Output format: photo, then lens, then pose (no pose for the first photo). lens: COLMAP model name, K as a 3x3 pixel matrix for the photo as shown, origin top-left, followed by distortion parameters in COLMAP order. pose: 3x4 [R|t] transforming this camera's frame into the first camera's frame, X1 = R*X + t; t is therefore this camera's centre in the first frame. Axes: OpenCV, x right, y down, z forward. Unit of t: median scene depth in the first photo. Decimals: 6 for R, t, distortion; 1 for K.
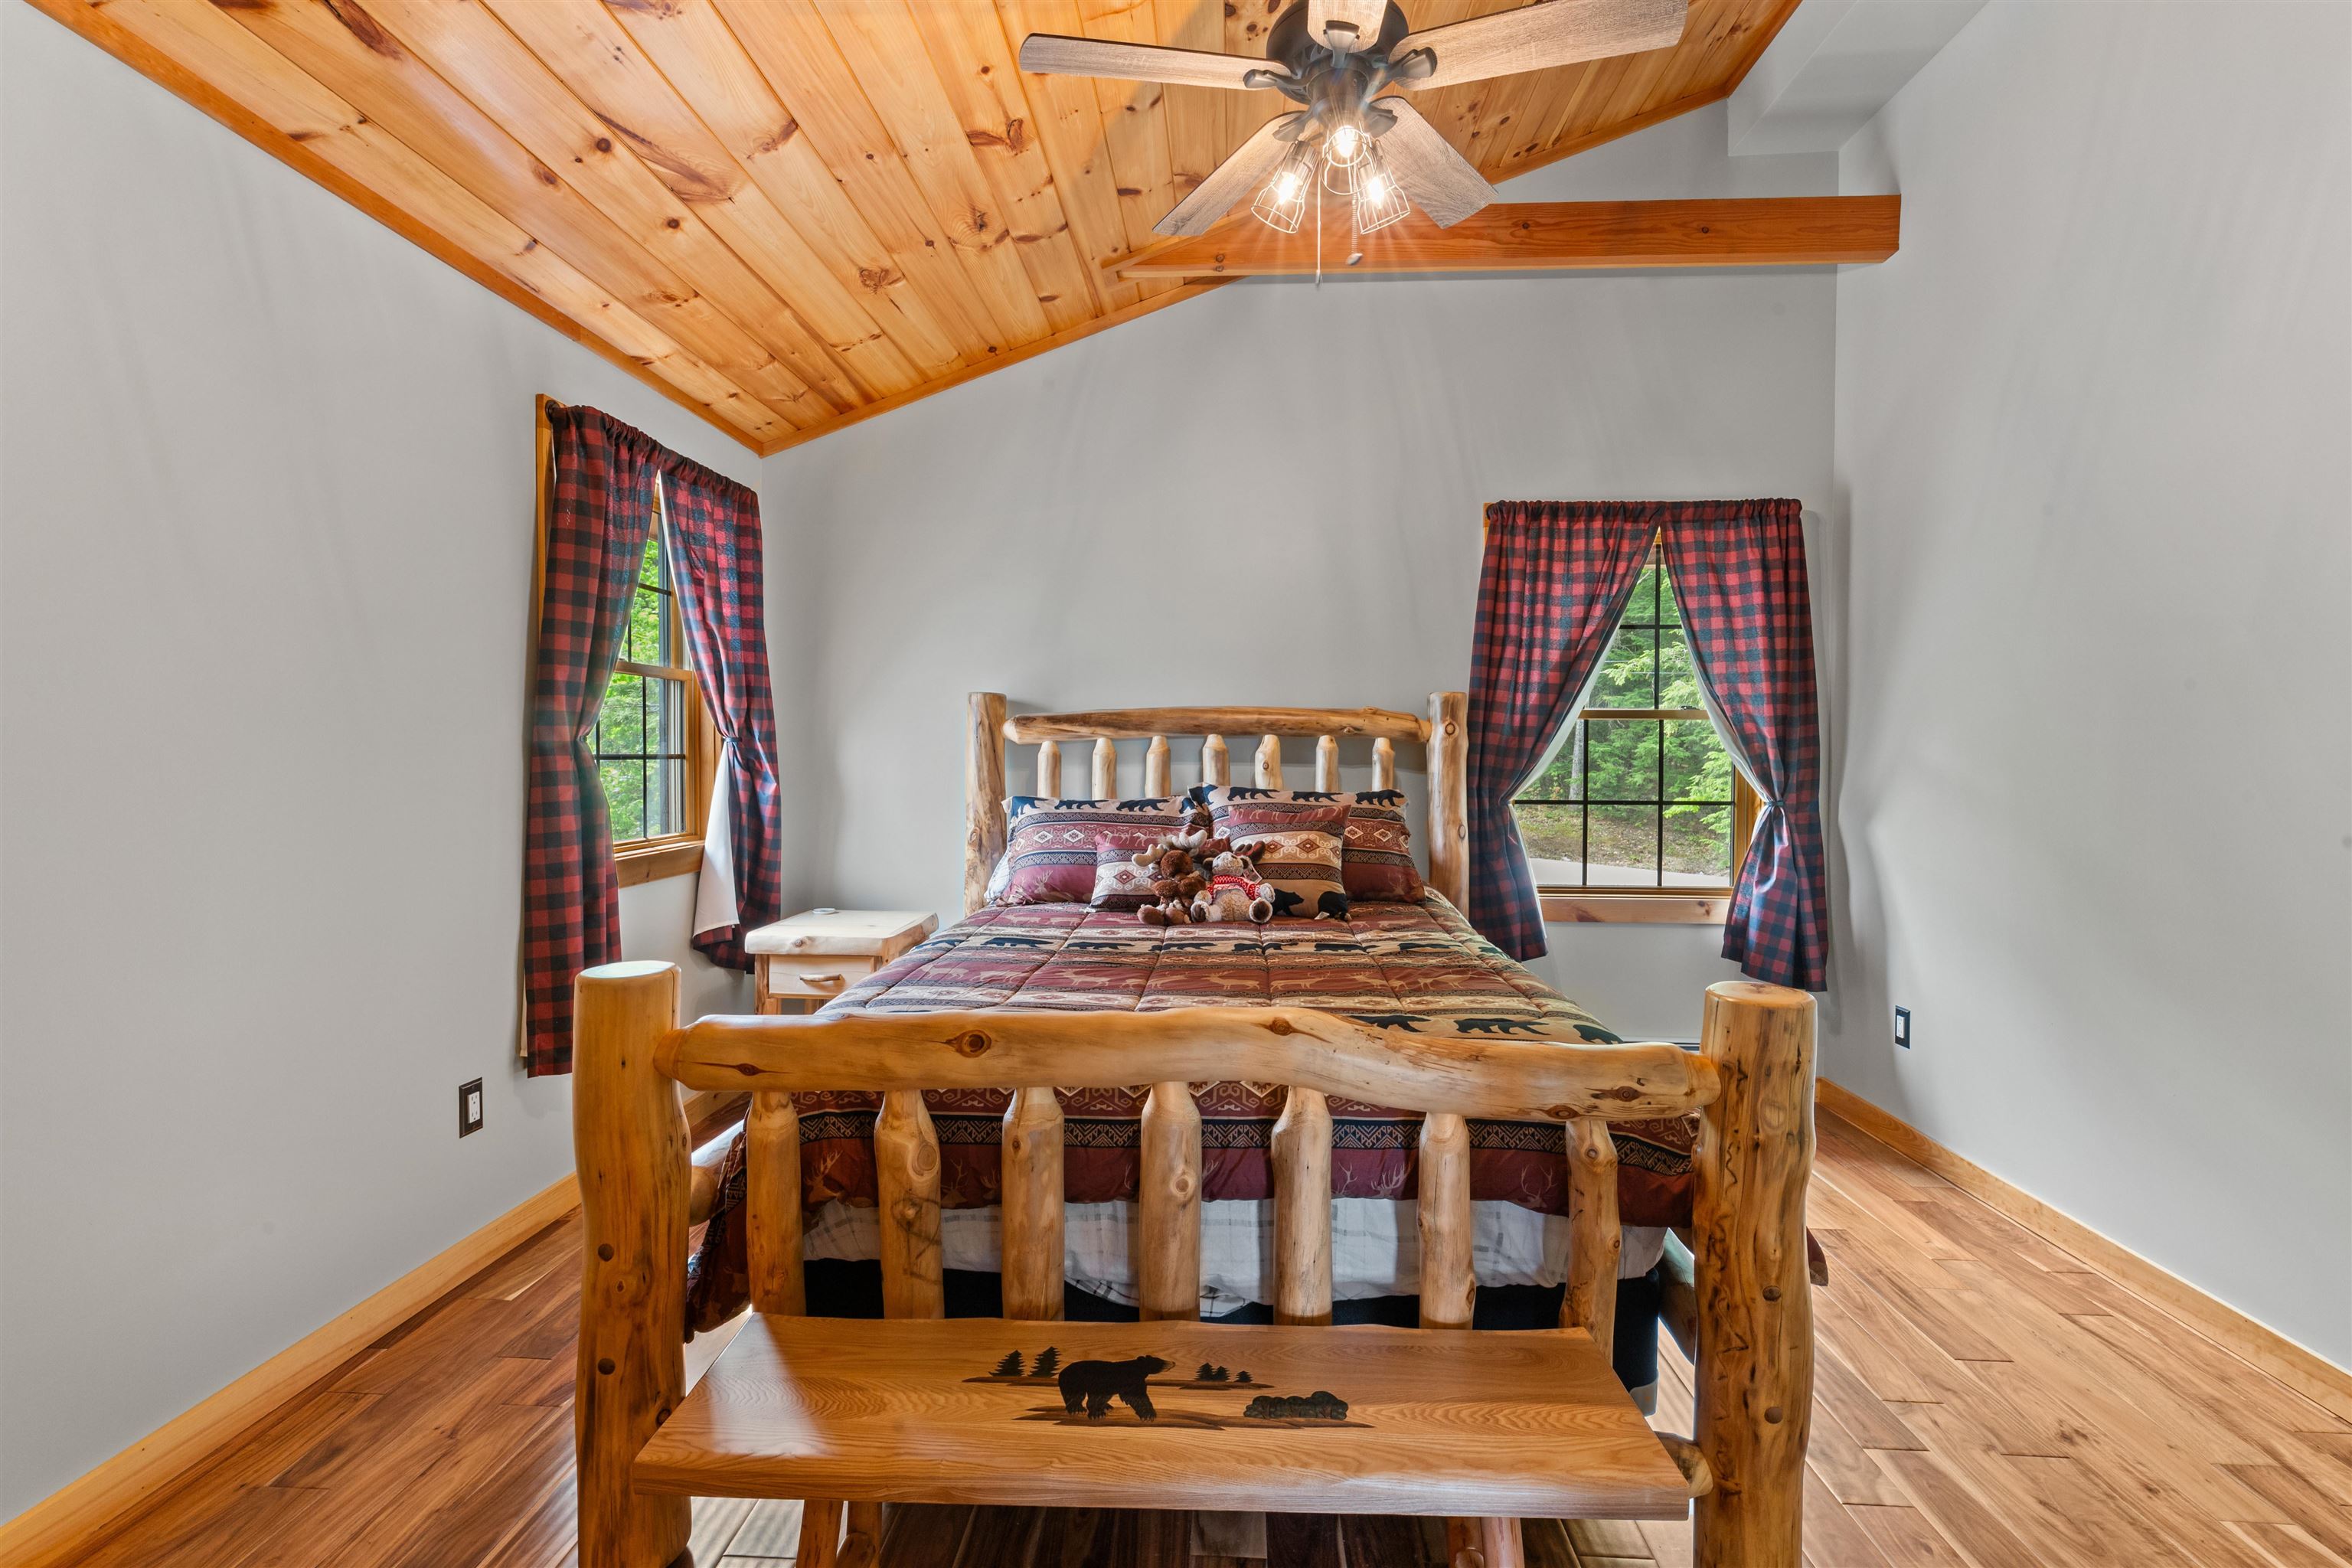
lens RADIAL K [[1024.8, 0, 1185.3], [0, 1024.8, 768.9], [0, 0, 1]] dist [0.001158, -0.000211]
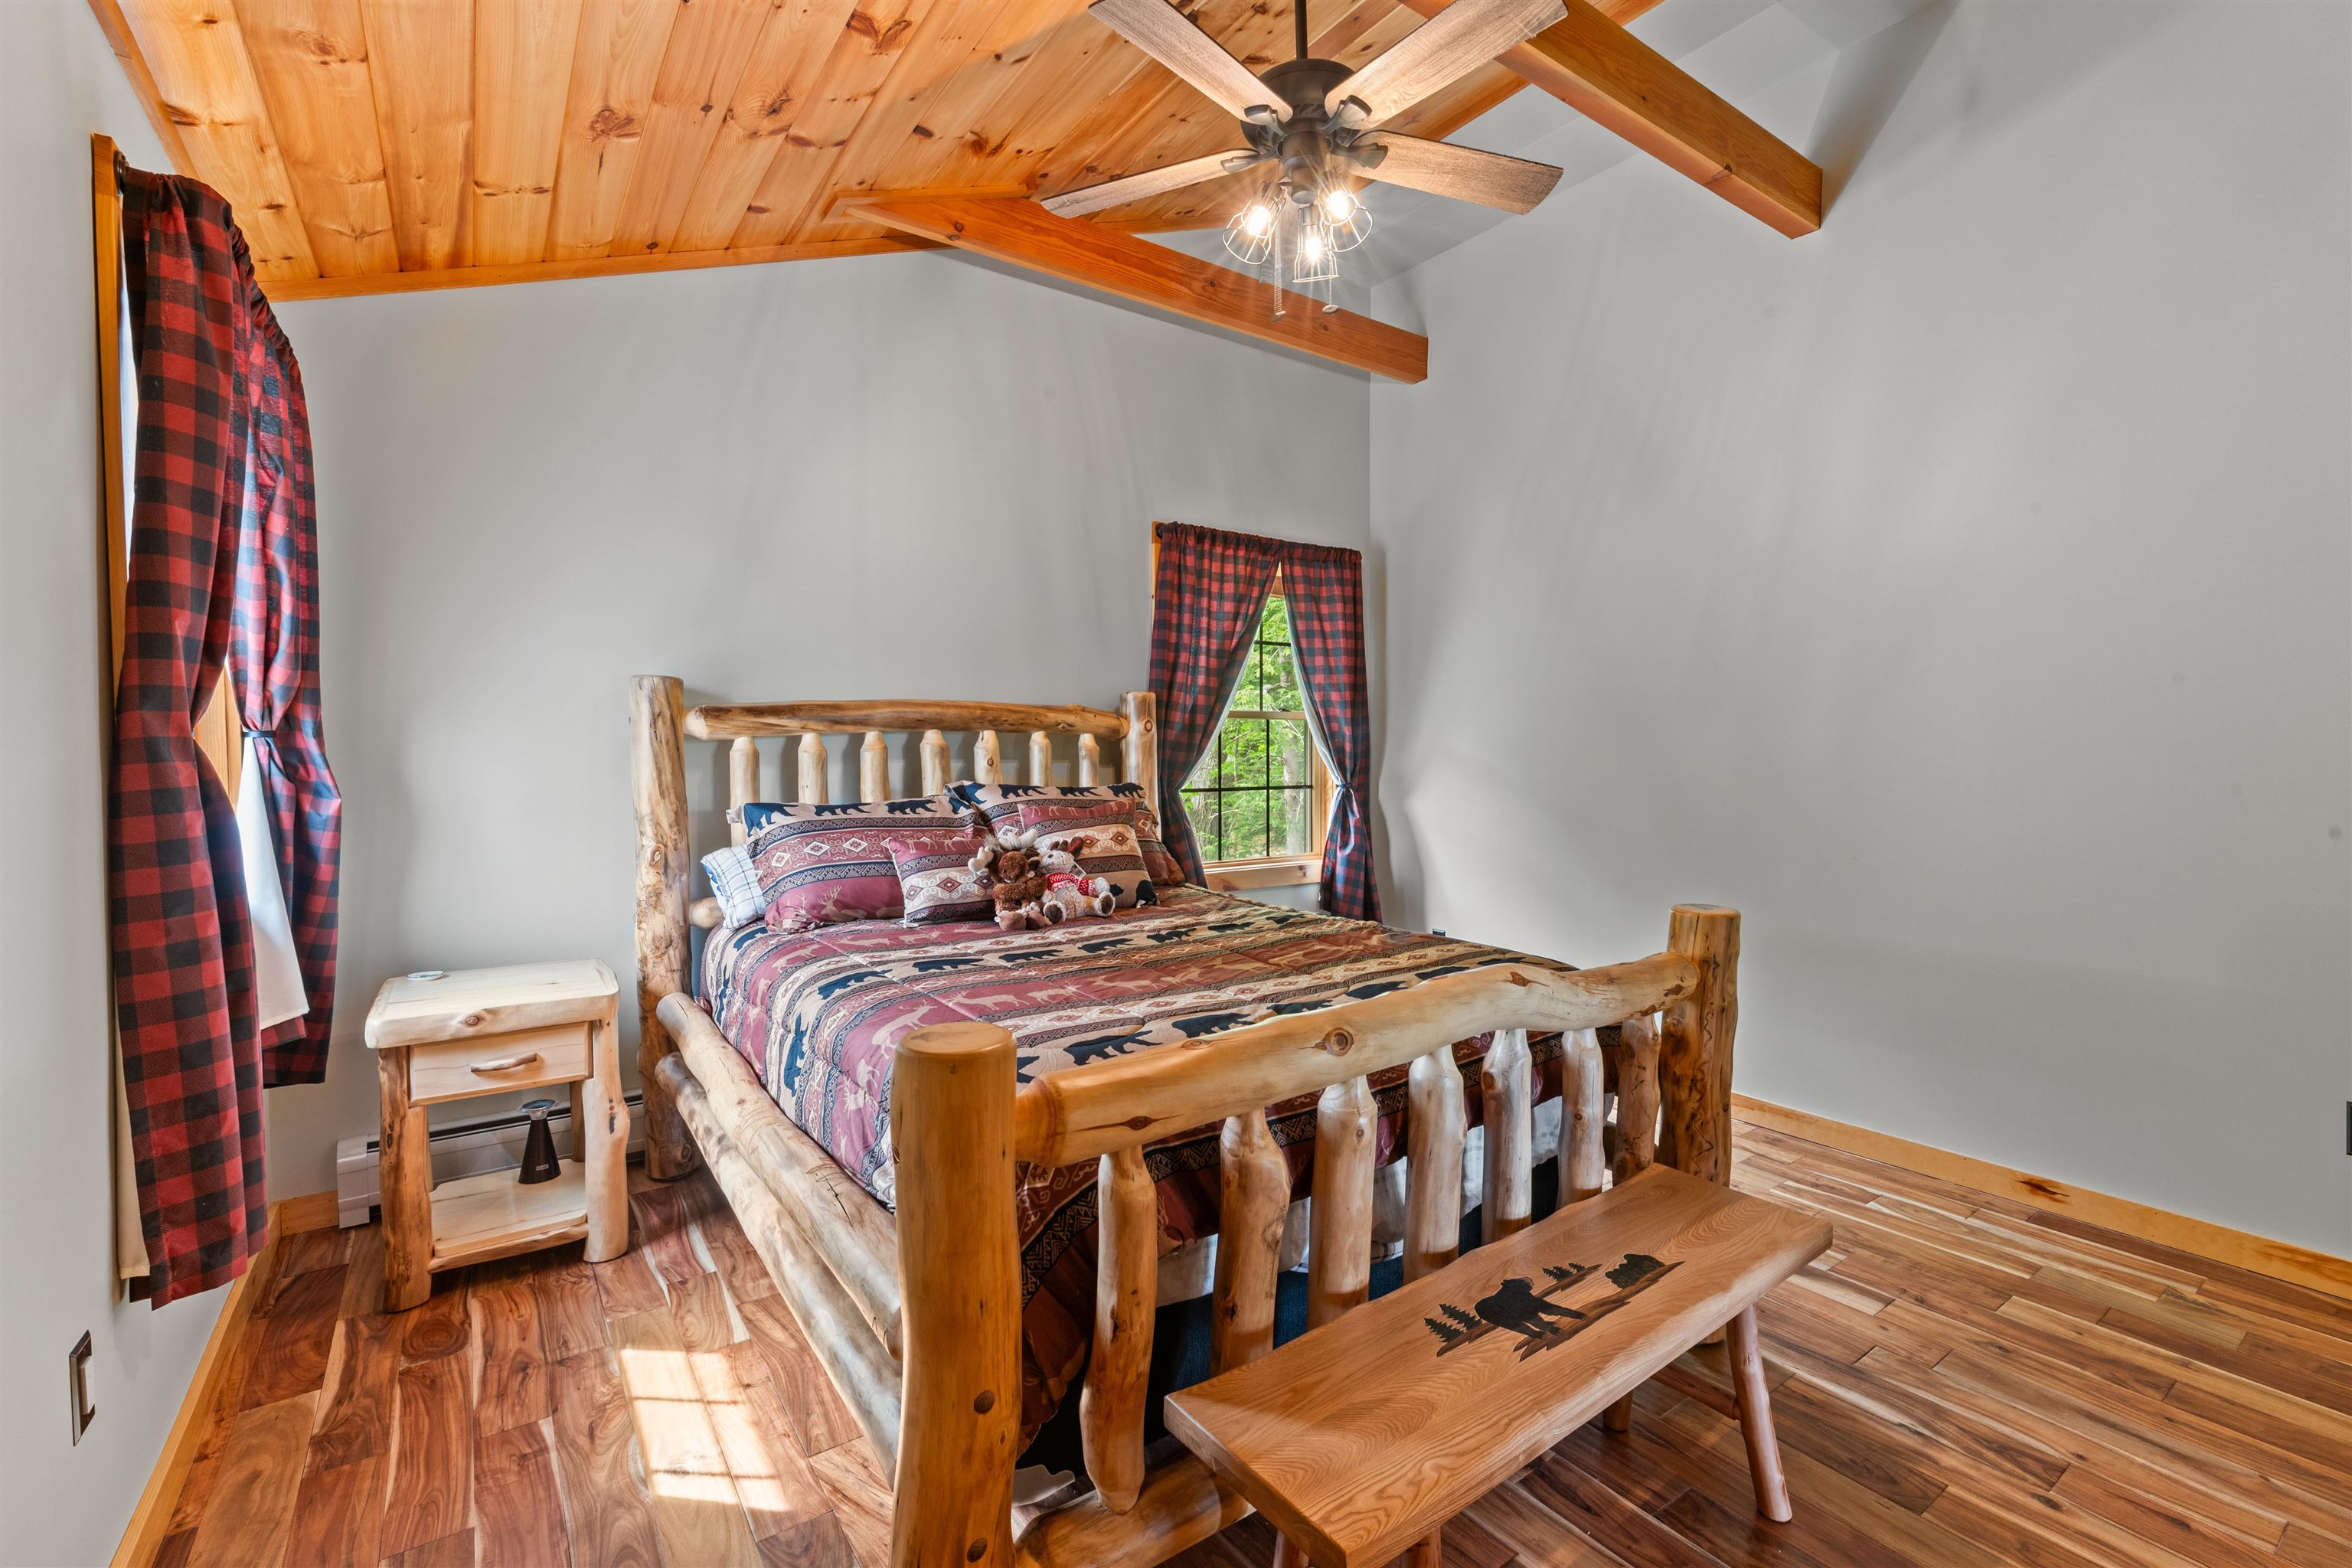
lens RADIAL K [[1009.1, 0, 1183.4], [0, 1009.1, 776.7], [0, 0, 1]] dist [-0.000327, -0.000693]
pose [[0.786398, -0.023477, 0.617274, -0.382239], [0.014899, 0.999708, 0.019042, -0.004887], [-0.617540, -0.005778, 0.786518, 0.132195]]
